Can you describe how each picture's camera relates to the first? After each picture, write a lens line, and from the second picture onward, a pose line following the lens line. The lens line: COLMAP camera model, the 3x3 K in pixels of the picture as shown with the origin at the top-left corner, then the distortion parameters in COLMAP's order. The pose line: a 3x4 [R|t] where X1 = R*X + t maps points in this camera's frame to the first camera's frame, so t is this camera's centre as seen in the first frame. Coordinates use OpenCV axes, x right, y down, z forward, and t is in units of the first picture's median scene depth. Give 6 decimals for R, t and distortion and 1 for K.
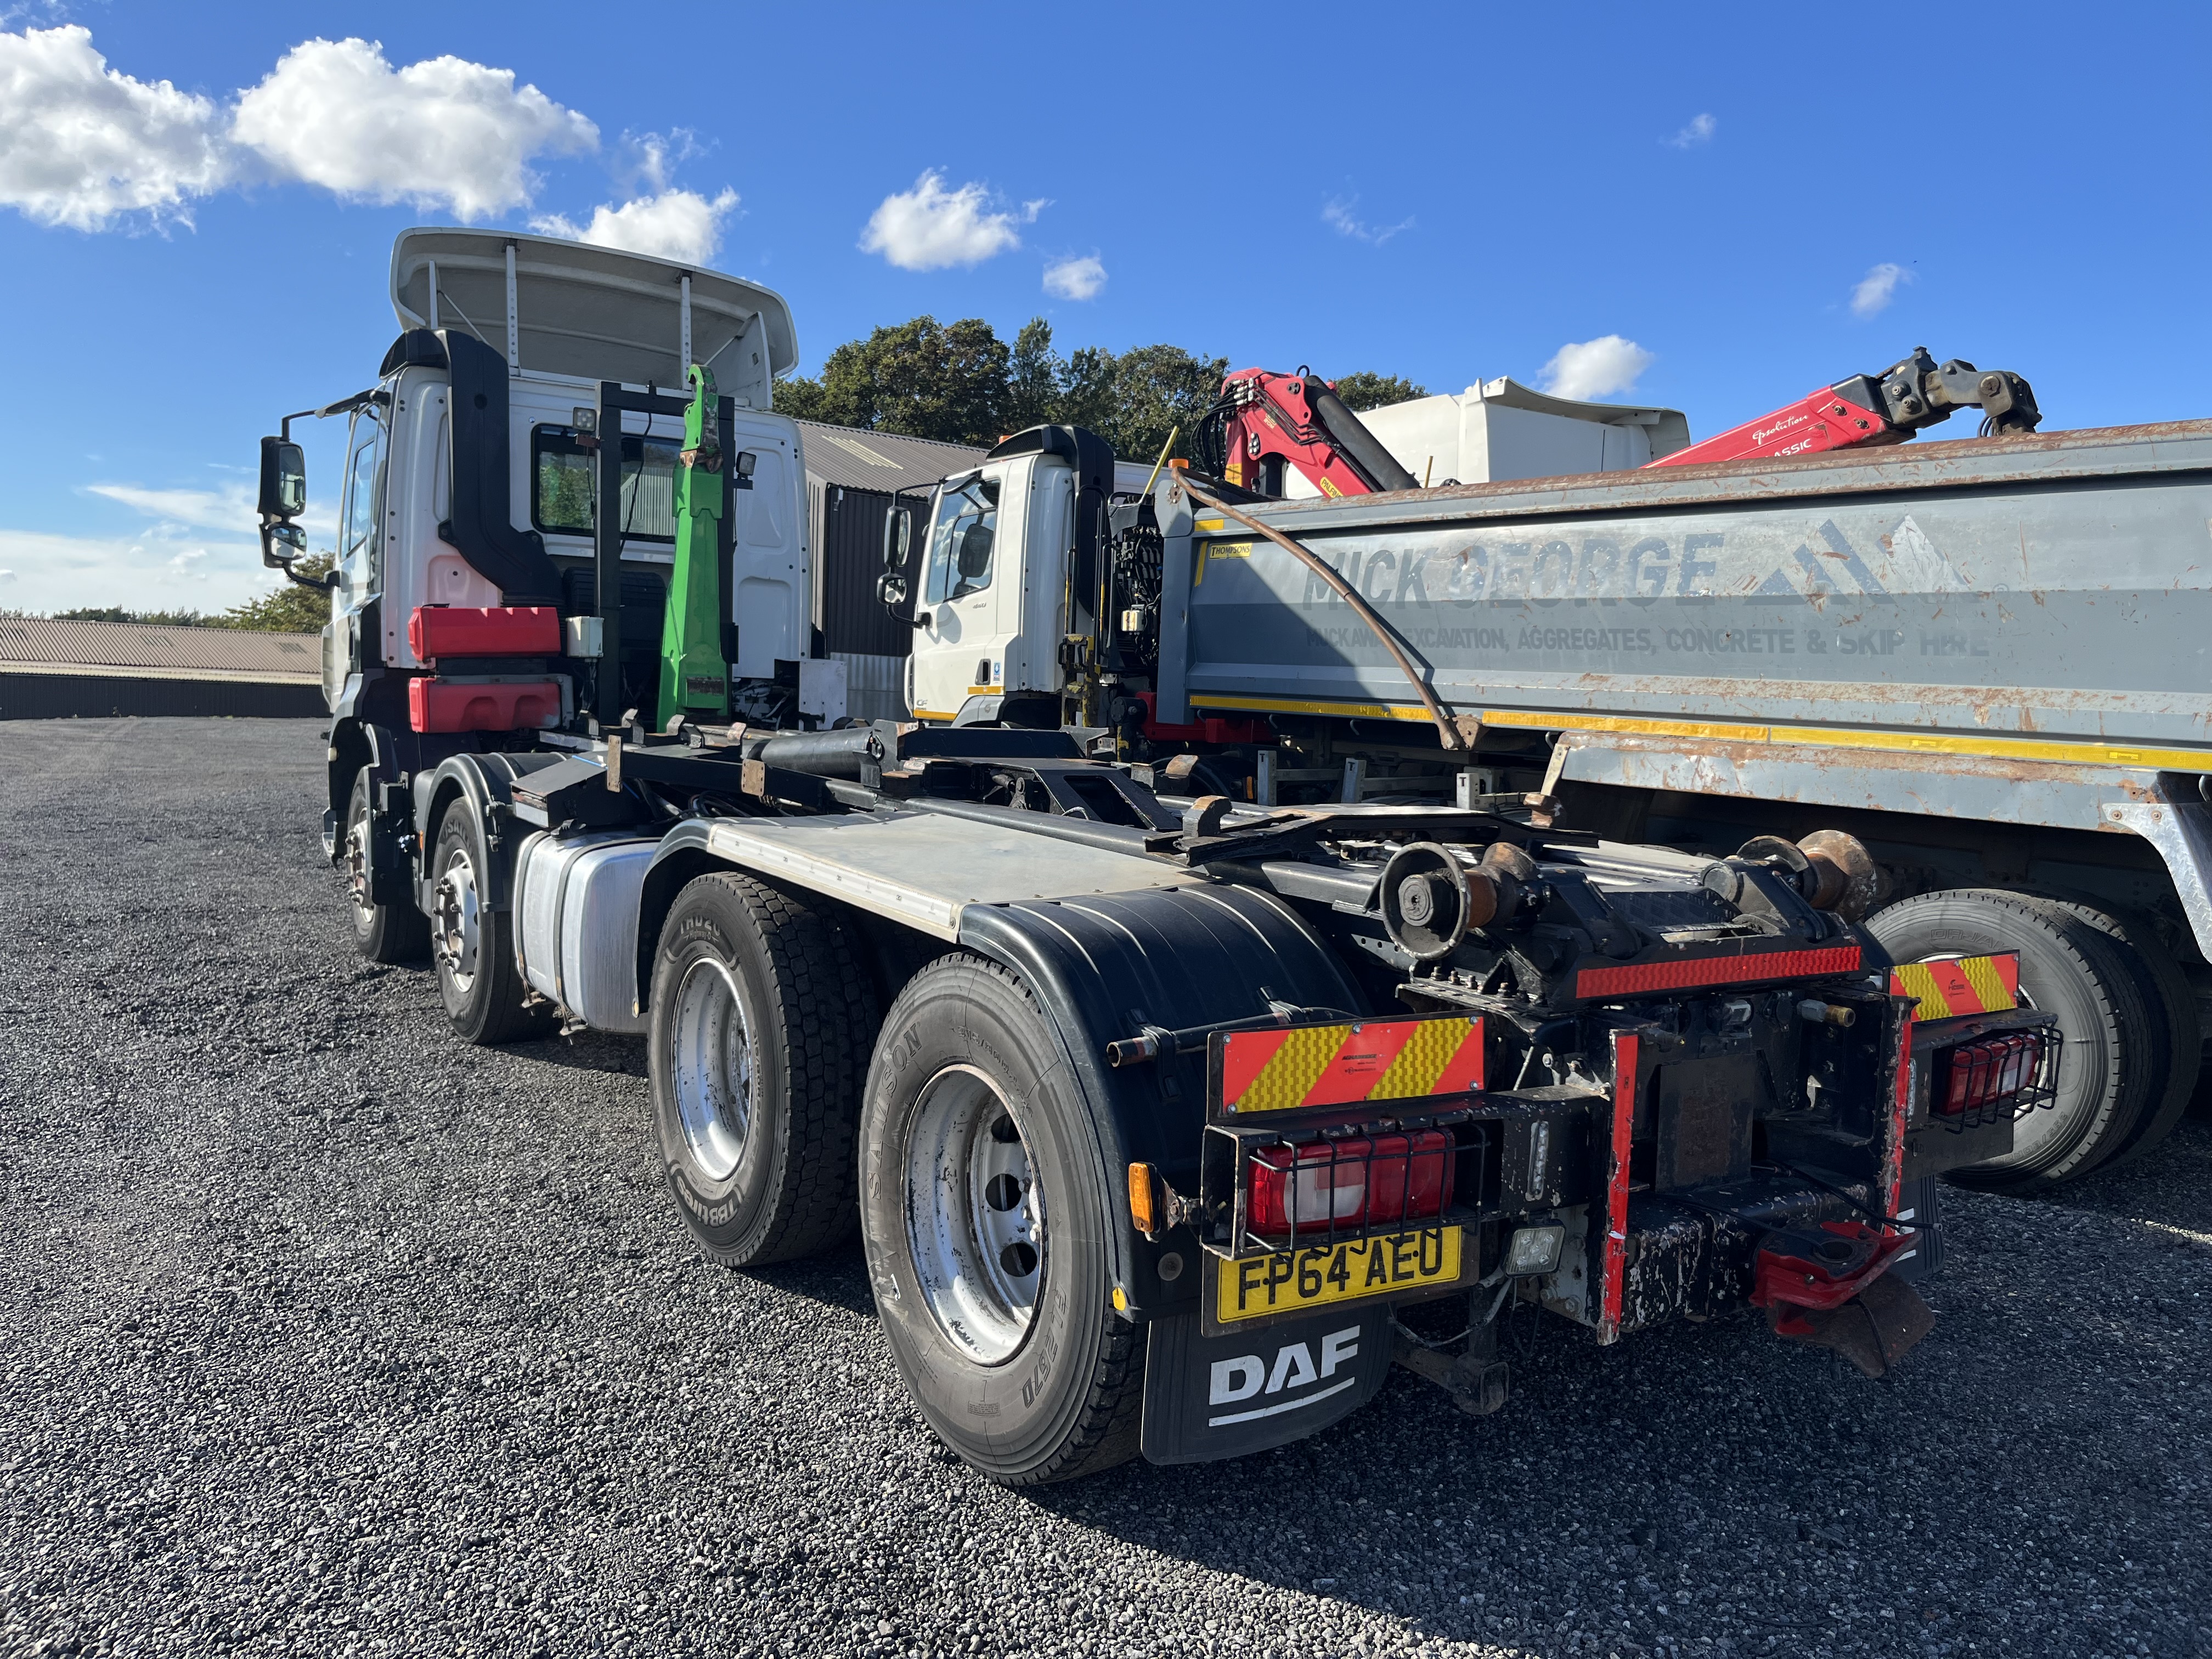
lens RADIAL K [[1692.1, 0, 1100.2], [0, 1692.1, 837.0], [0, 0, 1]] dist [0.040070, -0.059664]
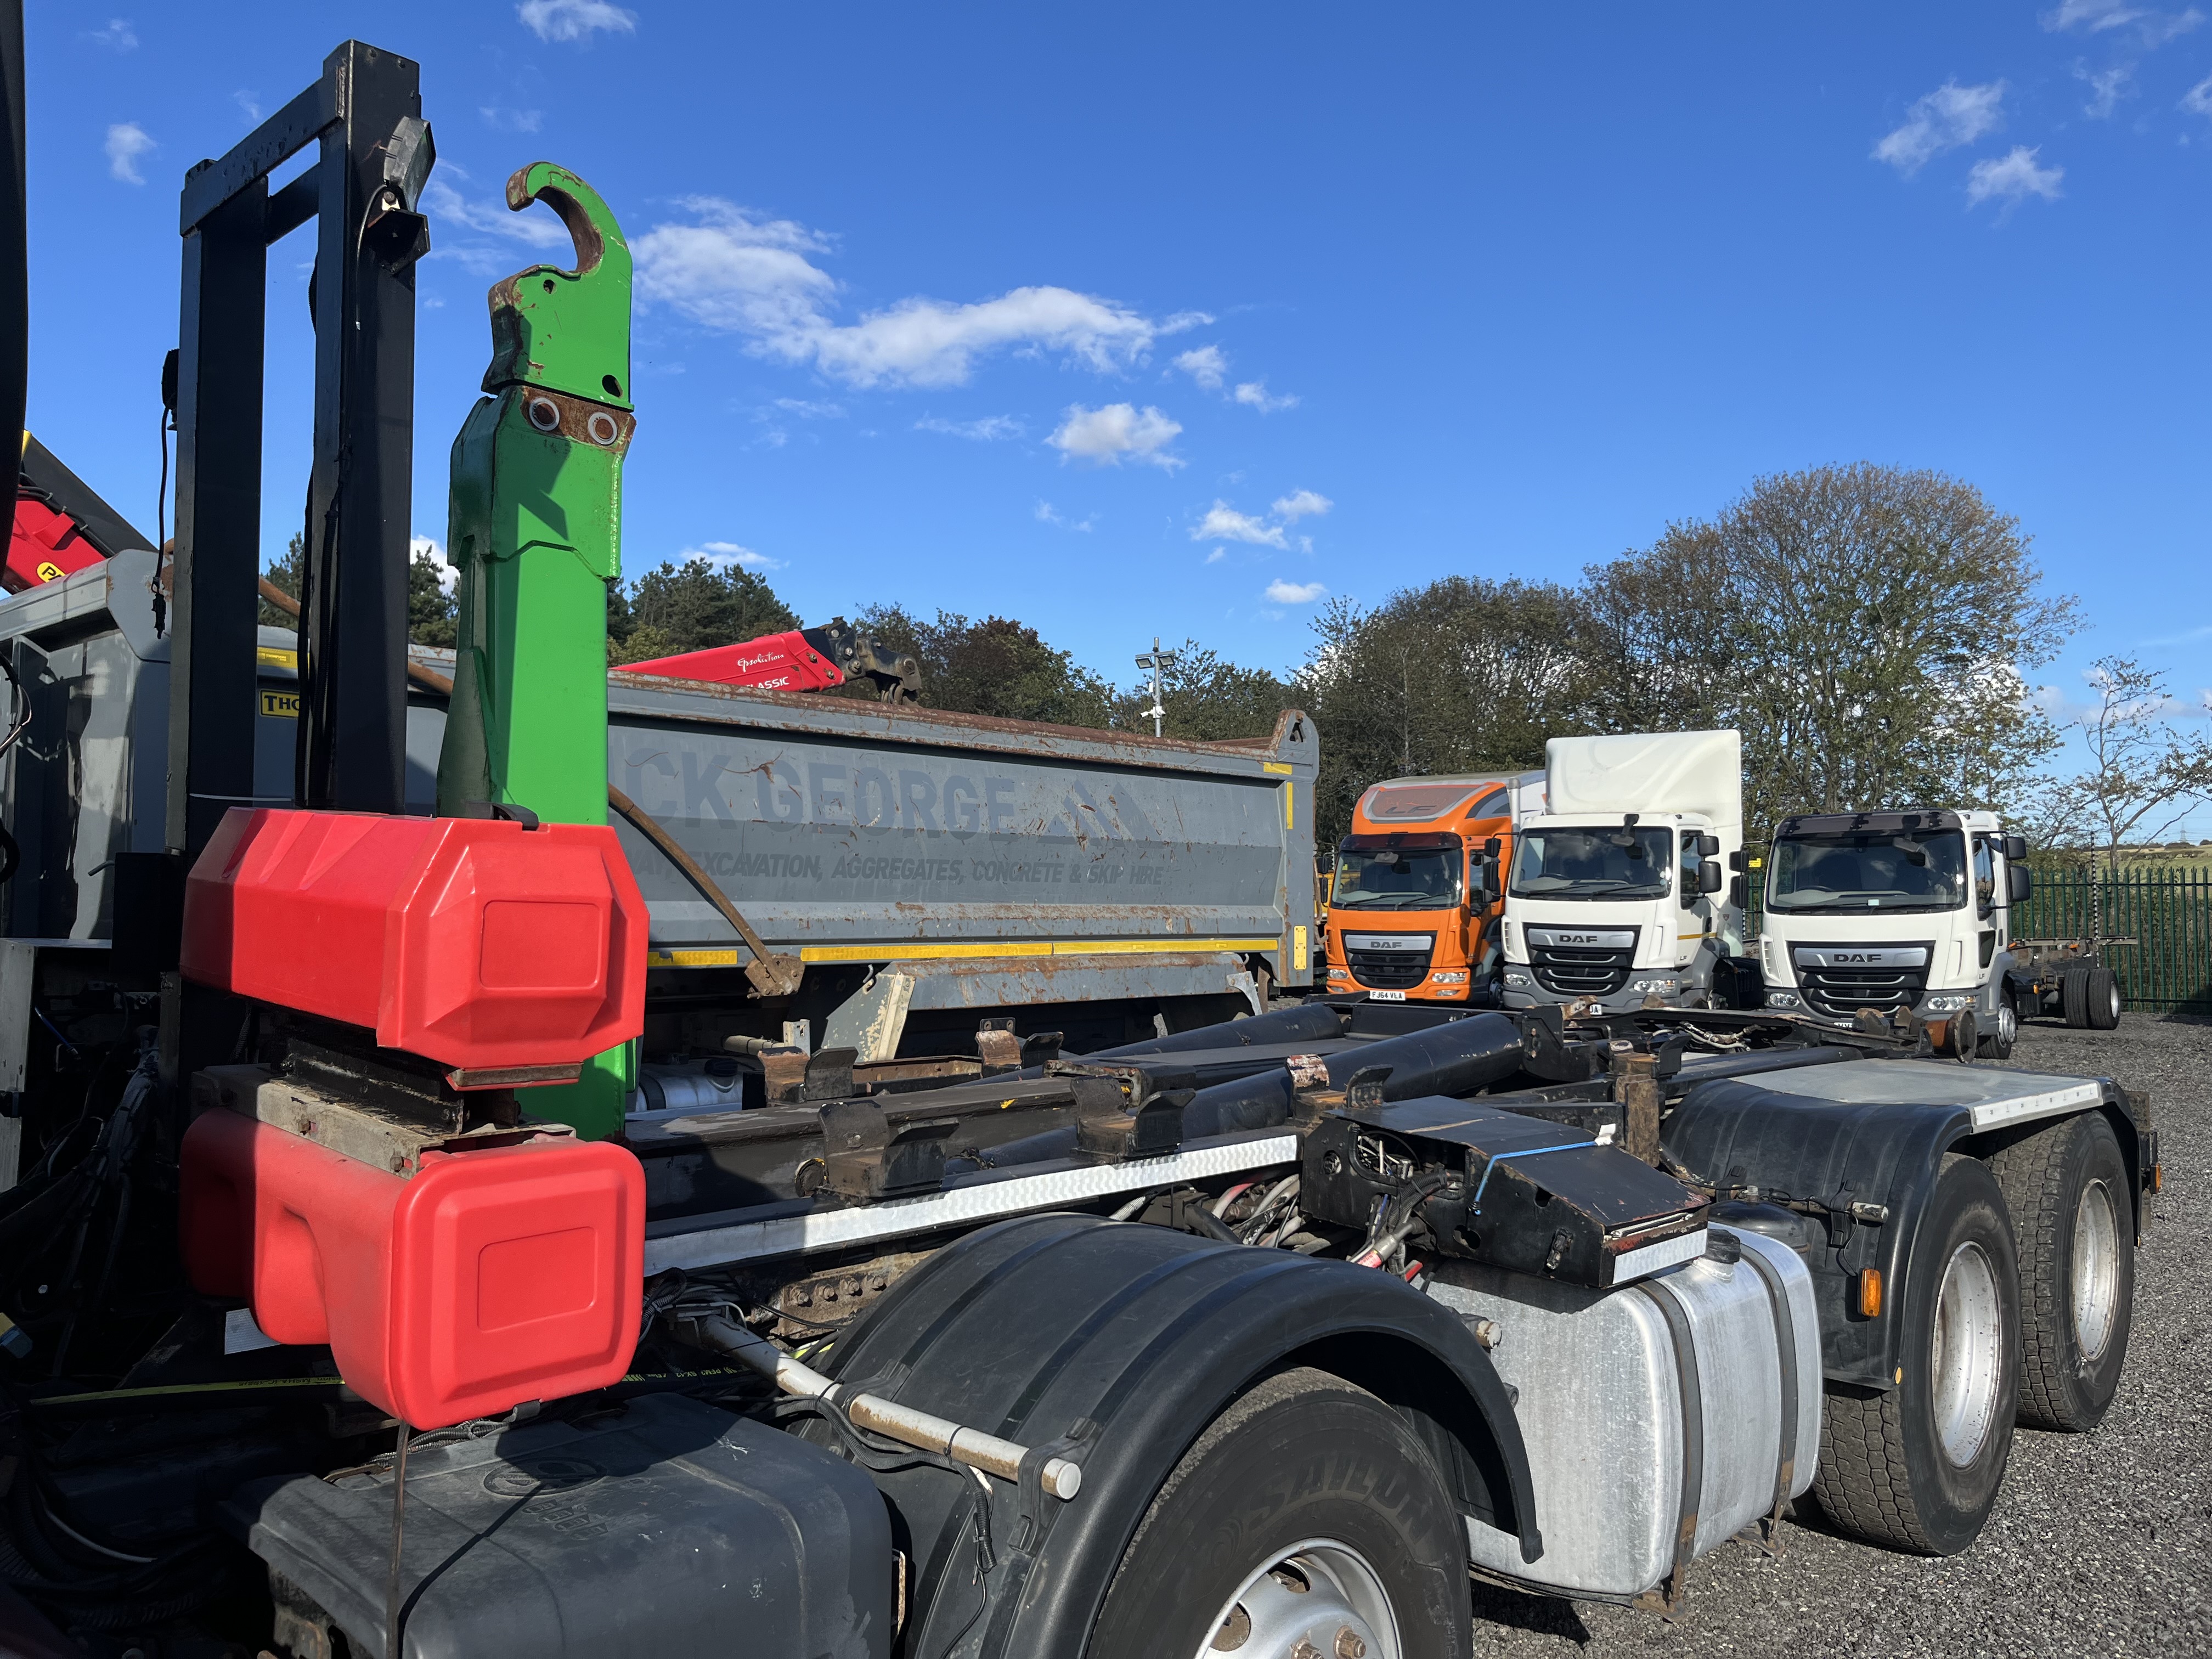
lens RADIAL K [[1692.1, 0, 1098.8], [0, 1692.1, 831.3], [0, 0, 1]] dist [0.040070, -0.059664]
pose [[-0.230935, -0.000847, 0.972969, -0.728180], [0.079789, 0.996615, 0.019806, -0.152585], [-0.969692, 0.082206, -0.230086, 1.142176]]
